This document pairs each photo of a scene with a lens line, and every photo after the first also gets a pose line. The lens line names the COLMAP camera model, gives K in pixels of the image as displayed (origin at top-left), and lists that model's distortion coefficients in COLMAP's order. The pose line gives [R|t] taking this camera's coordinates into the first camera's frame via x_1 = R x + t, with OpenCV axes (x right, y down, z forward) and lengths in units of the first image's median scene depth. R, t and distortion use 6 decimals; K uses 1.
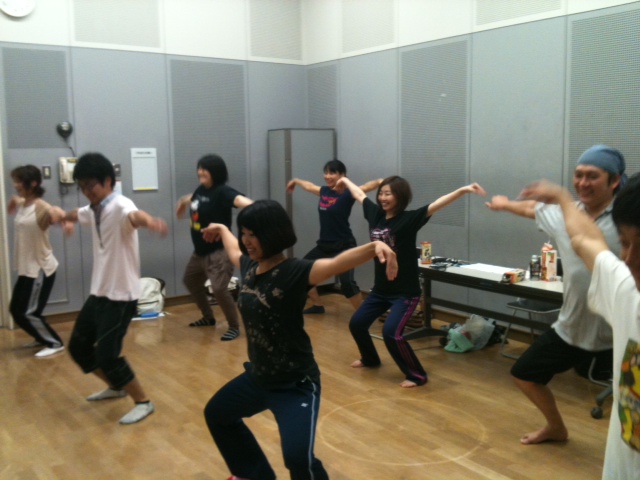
lens RADIAL K [[706.8, 0, 320.0], [0, 706.8, 240.0], [0, 0, 1]] dist [0.218447, -0.678099]
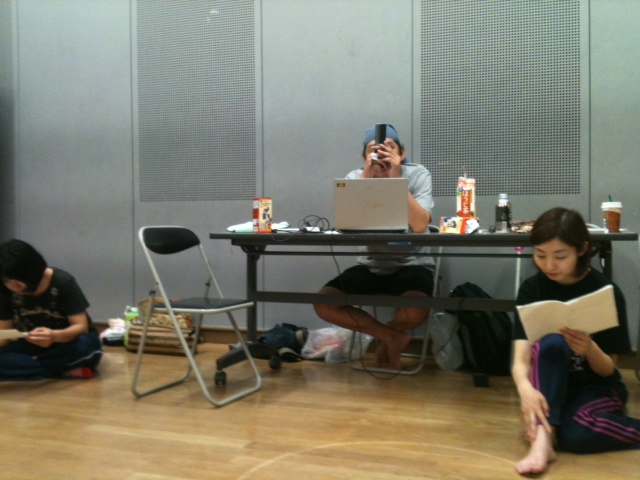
lens RADIAL K [[706.8, 0, 320.0], [0, 706.8, 240.0], [0, 0, 1]] dist [0.218447, -0.678099]
pose [[0.827758, -0.013350, 0.560927, -0.129756], [0.064896, 0.995285, -0.072079, 0.071338], [-0.557320, 0.096066, 0.824722, 0.365168]]
